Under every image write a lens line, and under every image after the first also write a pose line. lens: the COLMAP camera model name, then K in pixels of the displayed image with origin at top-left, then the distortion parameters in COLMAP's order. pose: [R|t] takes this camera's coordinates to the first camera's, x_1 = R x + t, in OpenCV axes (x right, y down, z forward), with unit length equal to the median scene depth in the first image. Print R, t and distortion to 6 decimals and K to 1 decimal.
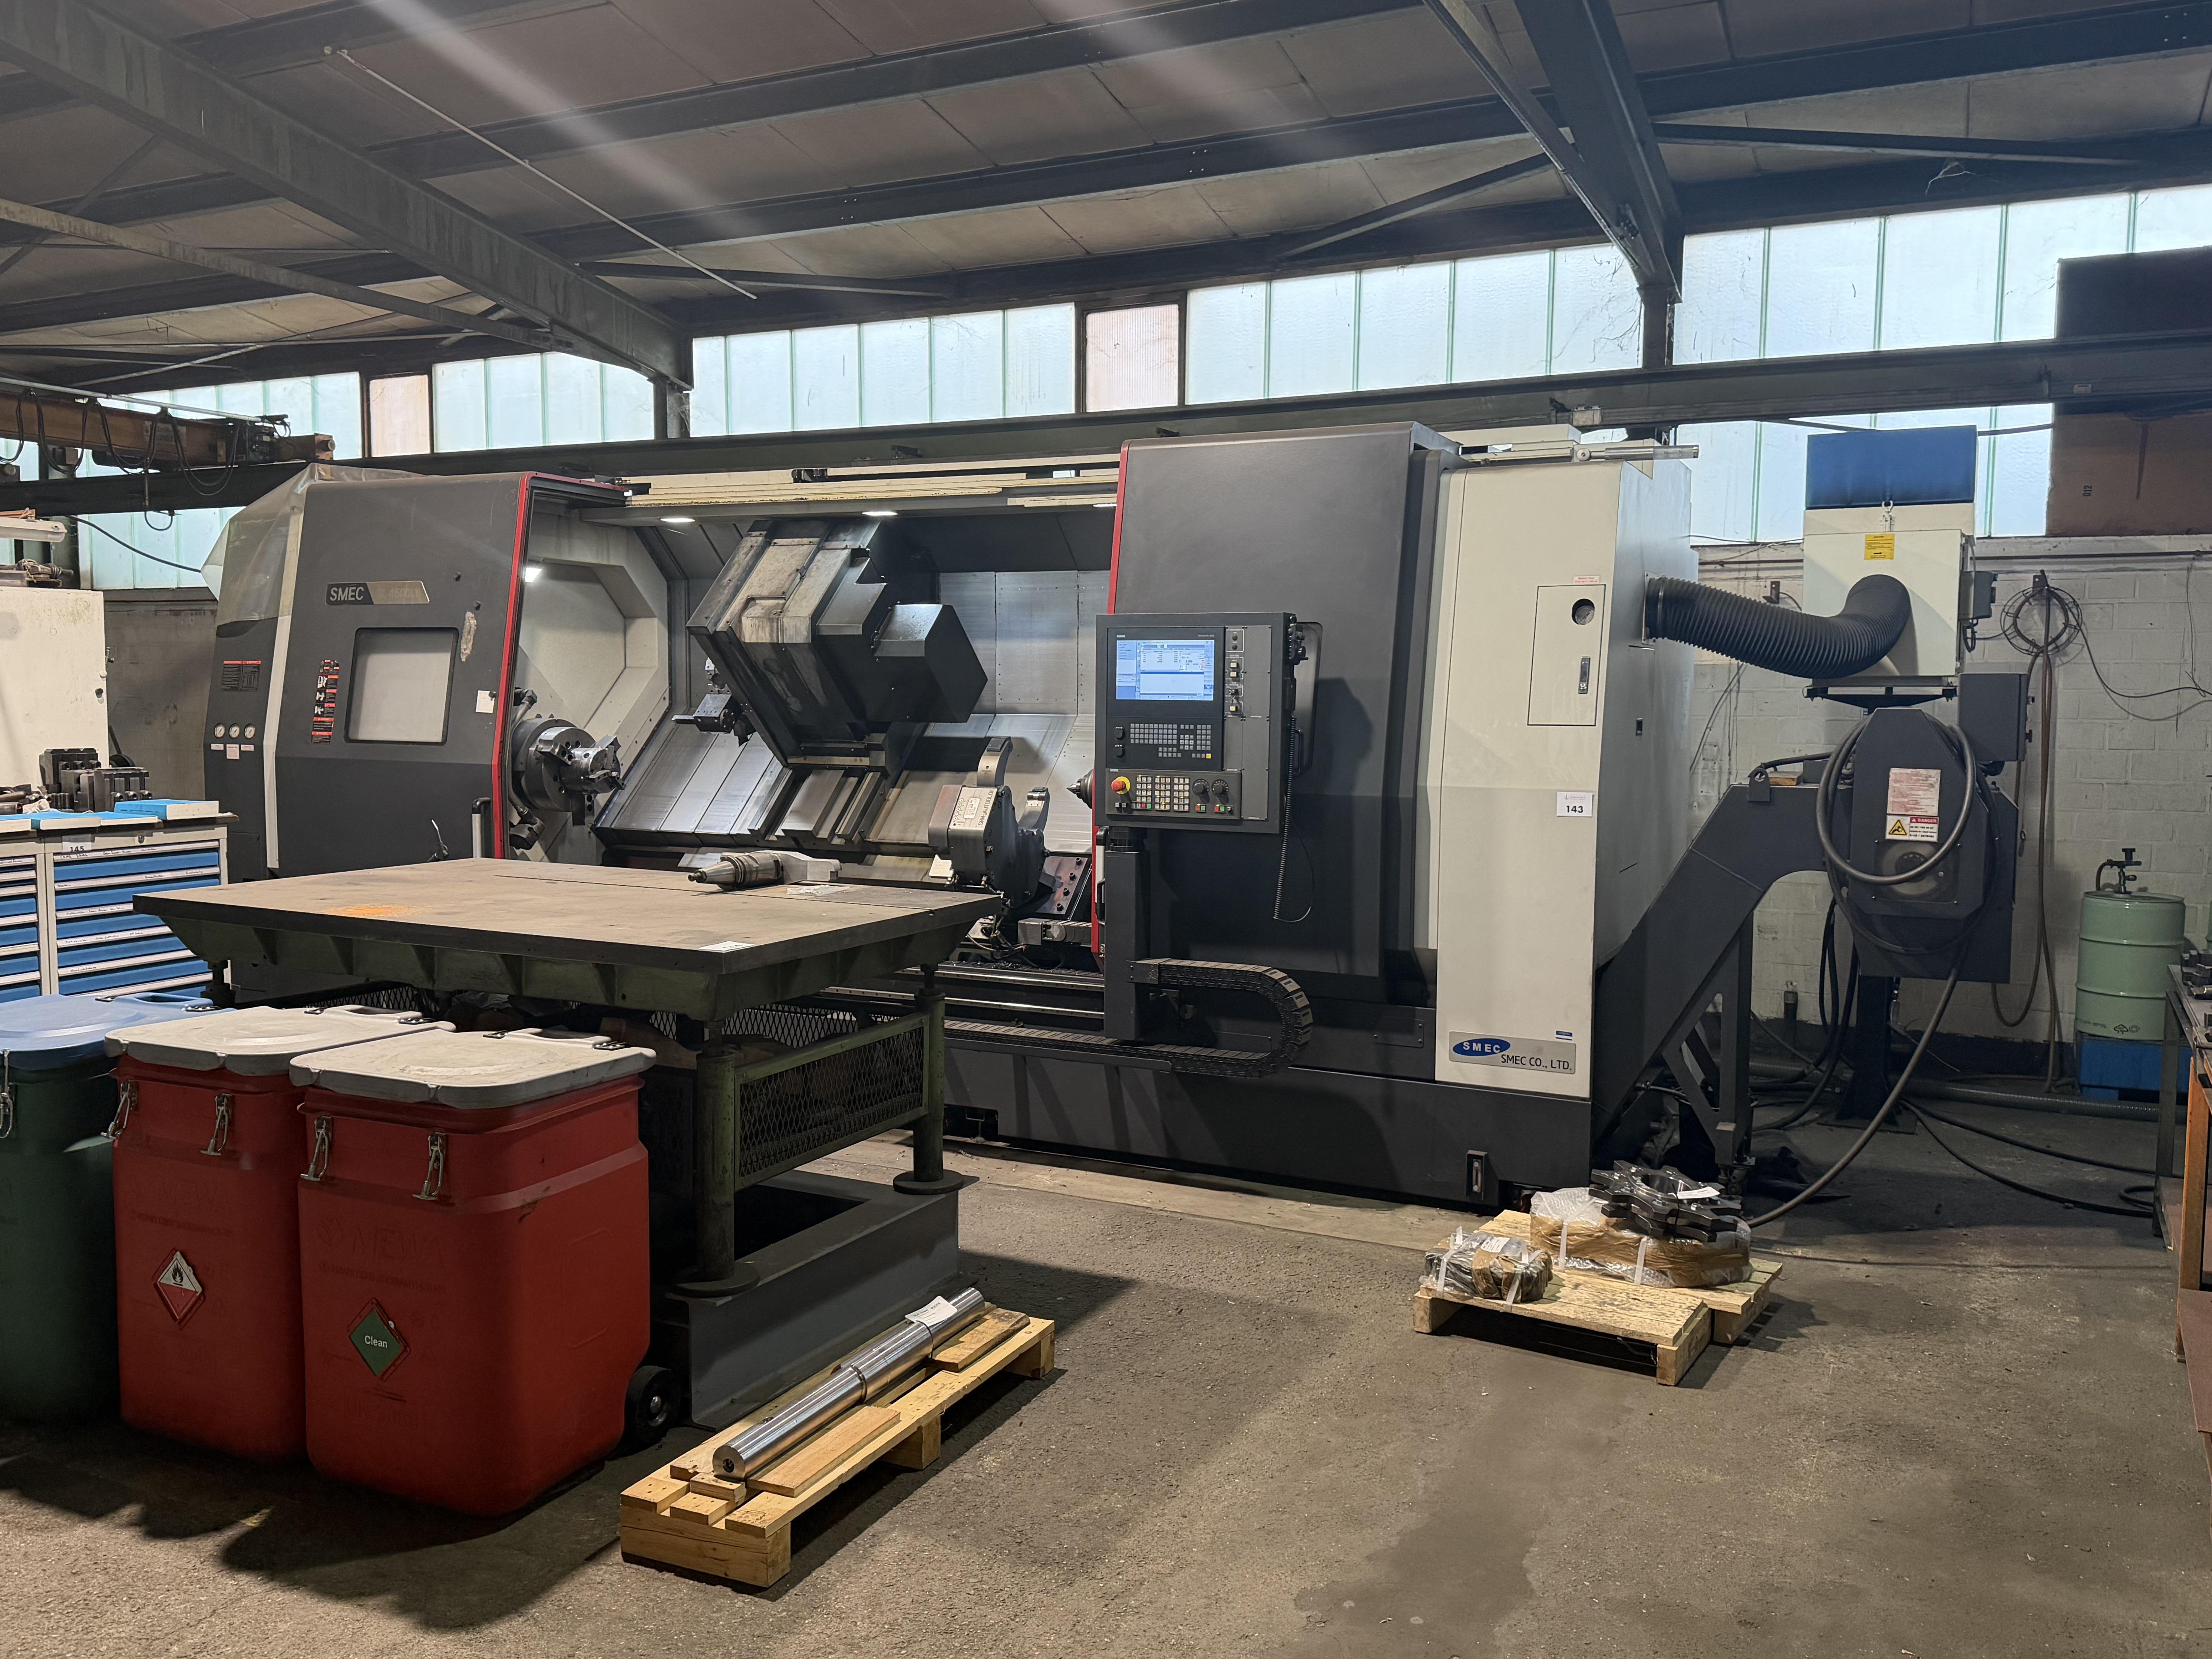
lens RADIAL K [[1711.1, 0, 1104.0], [0, 1711.1, 834.8], [0, 0, 1]] dist [0.000377, -0.000033]
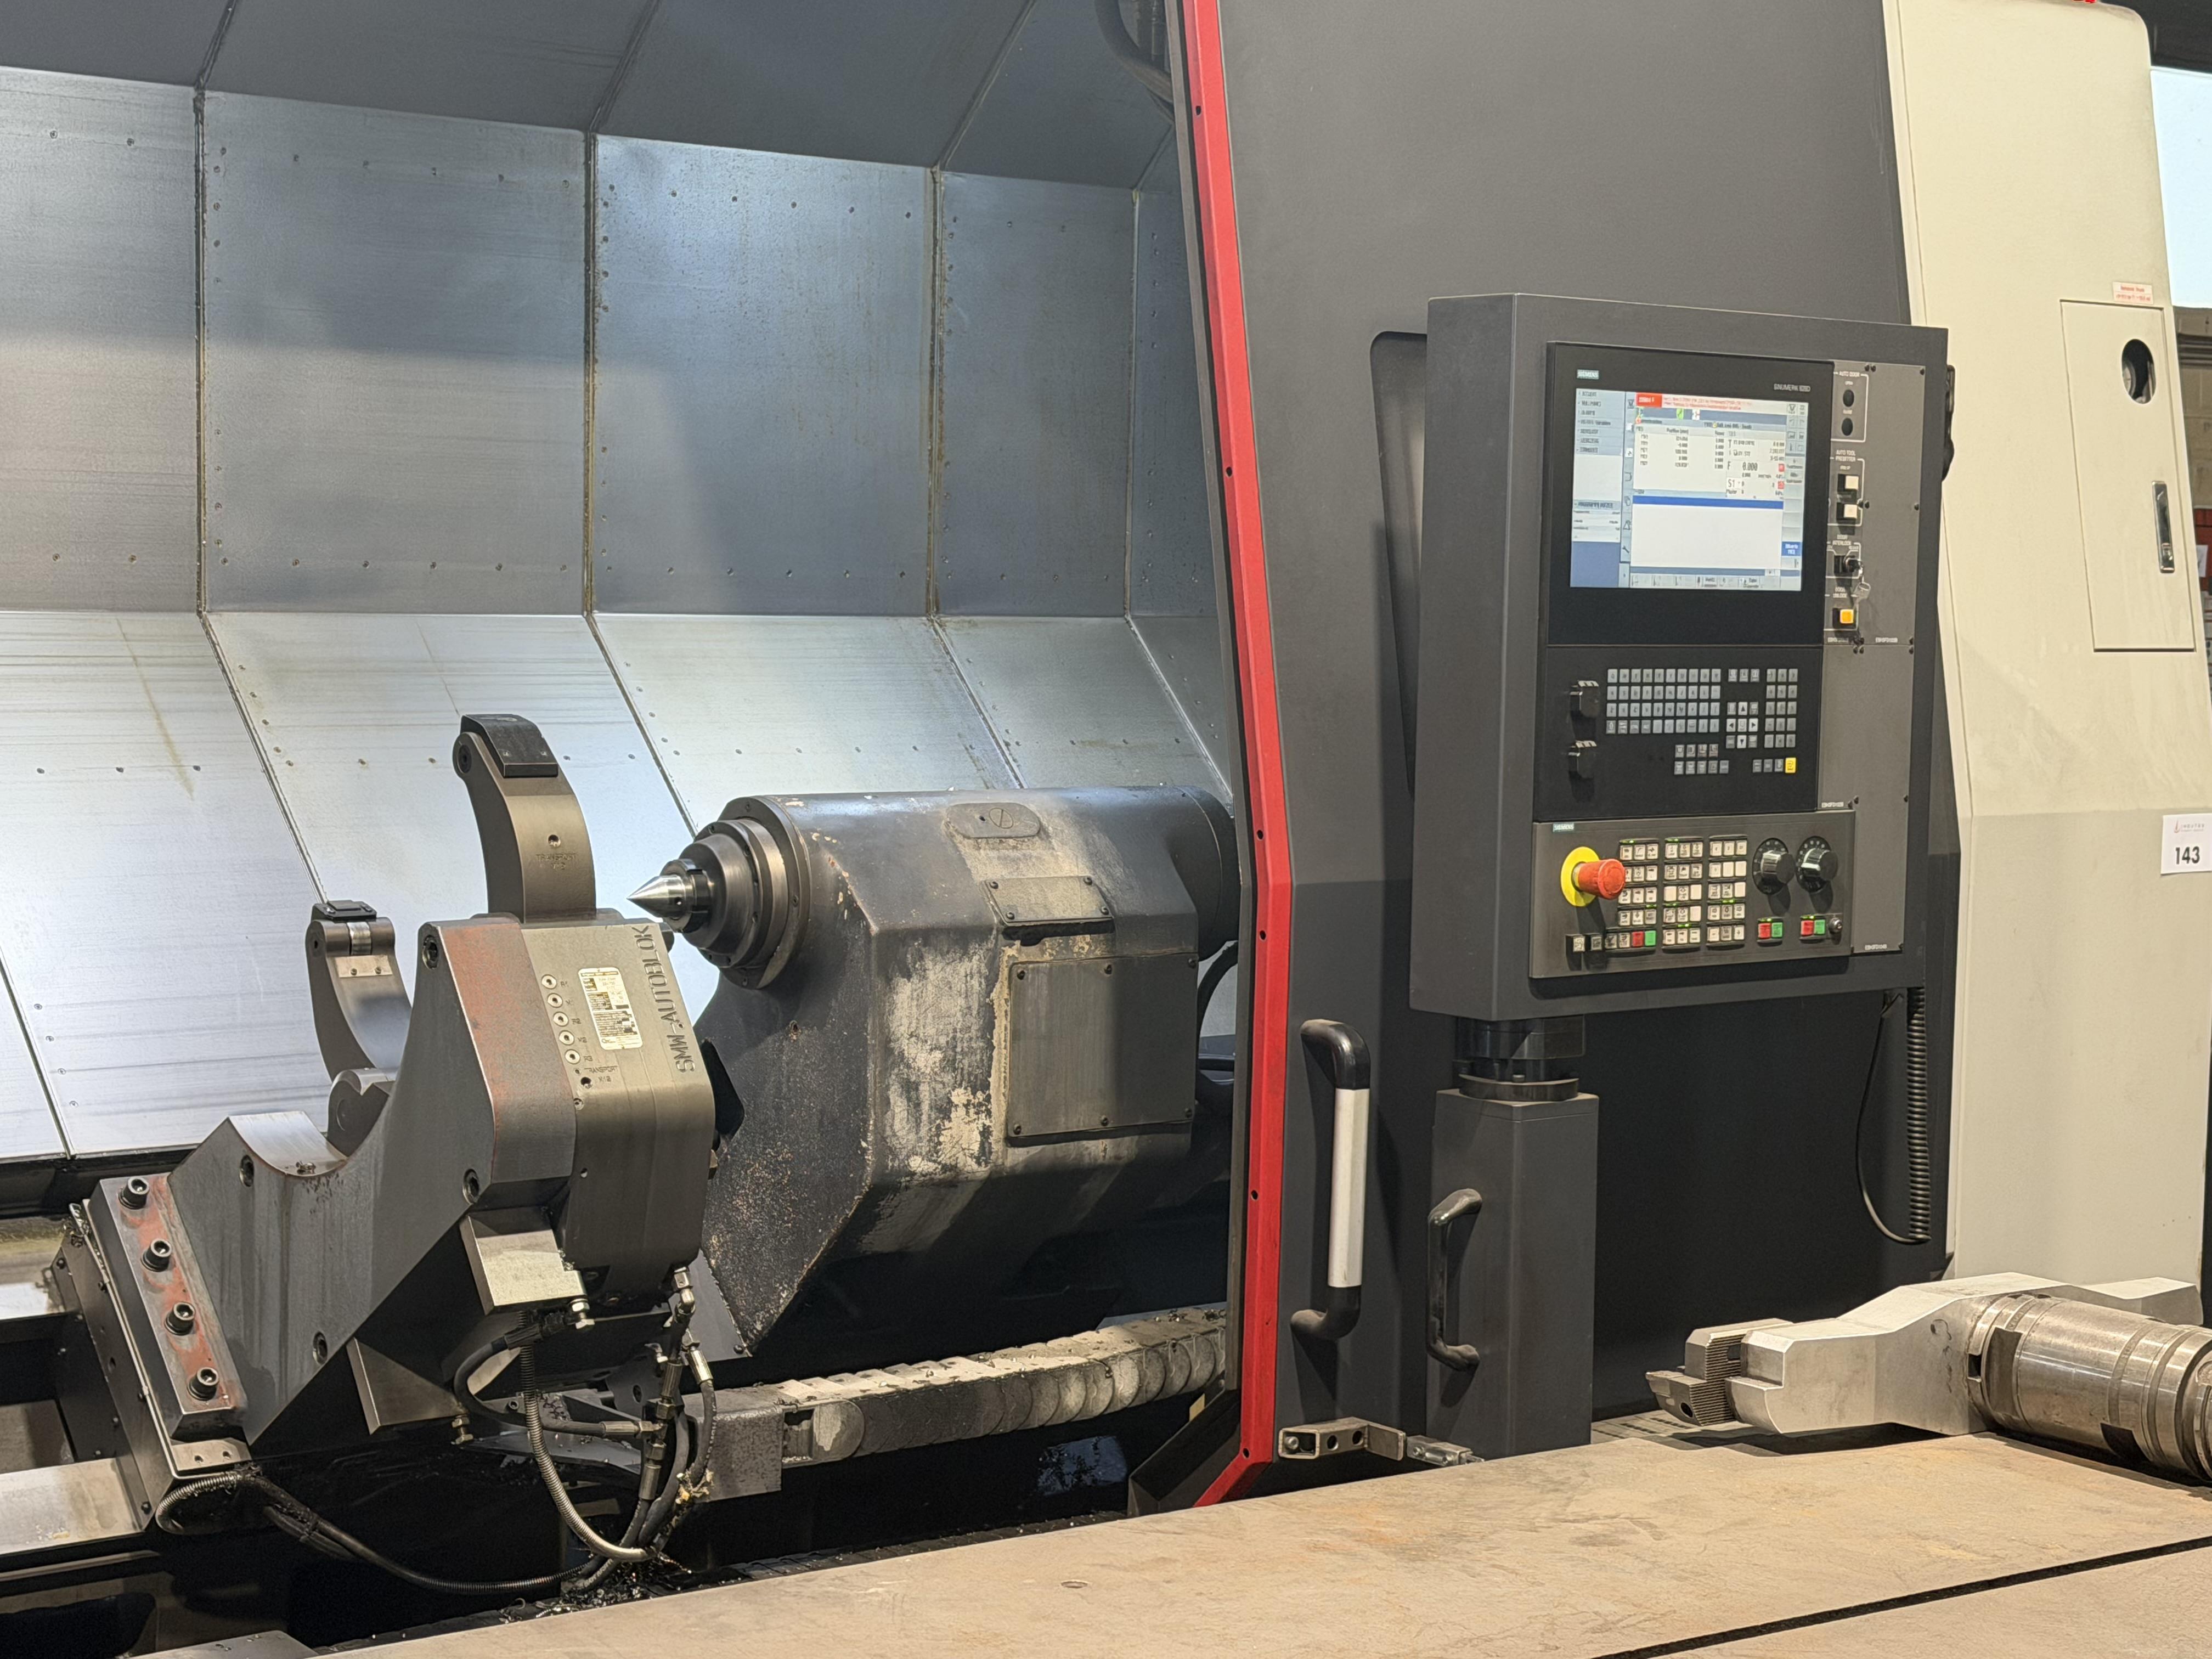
lens RADIAL K [[3768.4, 0, 1106.4], [0, 3768.4, 835.1], [0, 0, 1]] dist [0.142593, 0.000000]
pose [[0.453187, -0.062165, 0.889245, -0.616195], [0.059964, 0.997432, 0.039169, -0.067457], [-0.889396, 0.035572, 0.455751, 0.781899]]
